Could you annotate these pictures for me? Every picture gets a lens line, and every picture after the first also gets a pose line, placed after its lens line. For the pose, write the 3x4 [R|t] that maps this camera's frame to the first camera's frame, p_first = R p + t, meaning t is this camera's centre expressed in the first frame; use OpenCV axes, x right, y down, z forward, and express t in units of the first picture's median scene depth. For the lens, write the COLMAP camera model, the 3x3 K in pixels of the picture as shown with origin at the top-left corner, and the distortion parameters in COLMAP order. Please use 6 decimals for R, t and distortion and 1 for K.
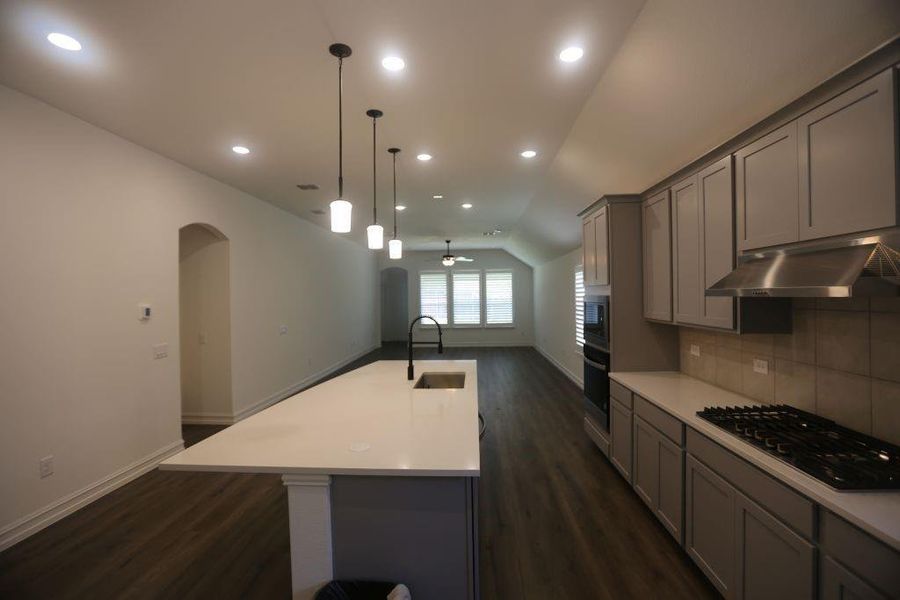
lens RADIAL K [[409.8, 0, 454.1], [0, 409.8, 296.4], [0, 0, 1]] dist [-0.037940, 0.010369]
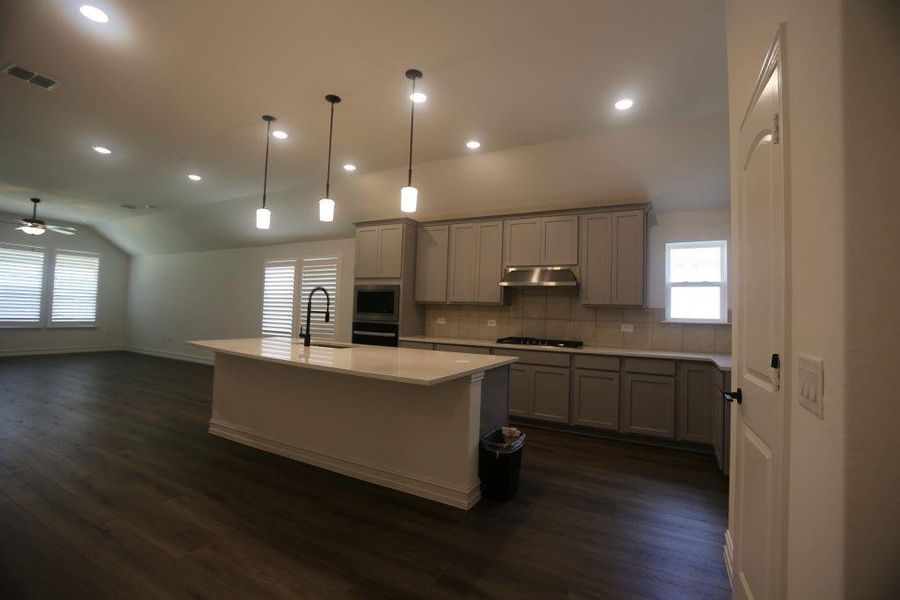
lens RADIAL K [[409.8, 0, 451.2], [0, 409.8, 296.7], [0, 0, 1]] dist [-0.037940, 0.010369]
pose [[0.436085, 0.064496, 0.897591, -0.852102], [-0.037506, 0.997864, -0.053479, 0.111017], [-0.899123, -0.010344, 0.437573, 0.183812]]
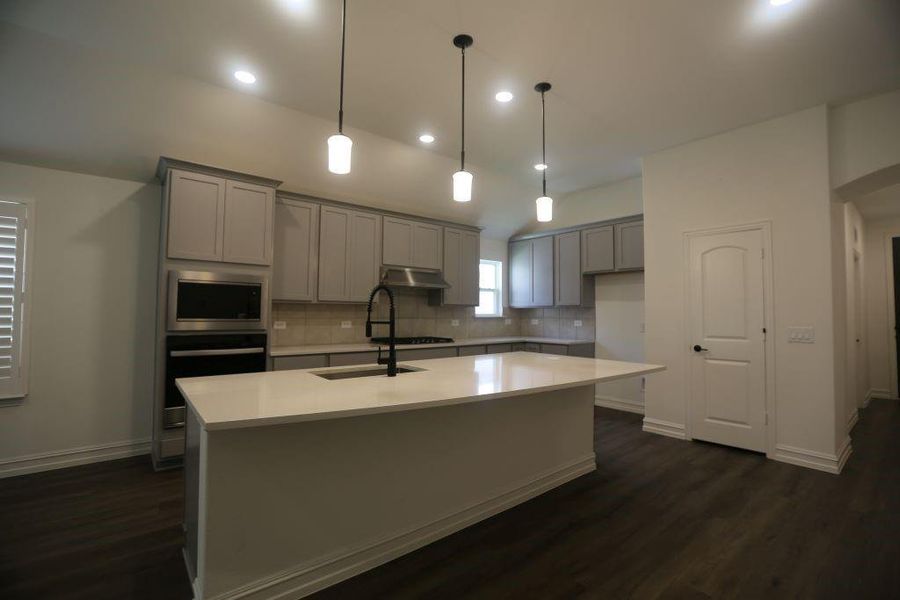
lens RADIAL K [[409.8, 0, 447.0], [0, 409.8, 296.0], [0, 0, 1]] dist [-0.037940, 0.010369]
pose [[-0.667119, 0.041918, 0.743771, -0.654122], [0.004108, 0.998607, -0.052596, 0.100315], [-0.744939, -0.032032, -0.666363, 1.321777]]
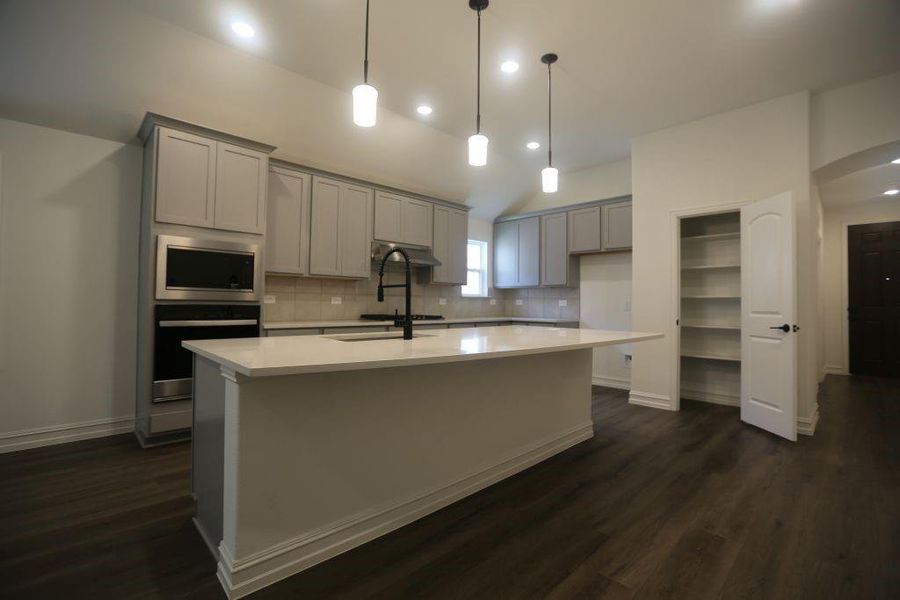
lens RADIAL K [[409.8, 0, 446.9], [0, 409.8, 296.8], [0, 0, 1]] dist [-0.037940, 0.010369]
pose [[-0.725457, 0.018375, 0.688022, -0.593306], [0.000149, 0.999648, -0.026541, 0.143086], [-0.688267, -0.019152, -0.725204, 1.375305]]
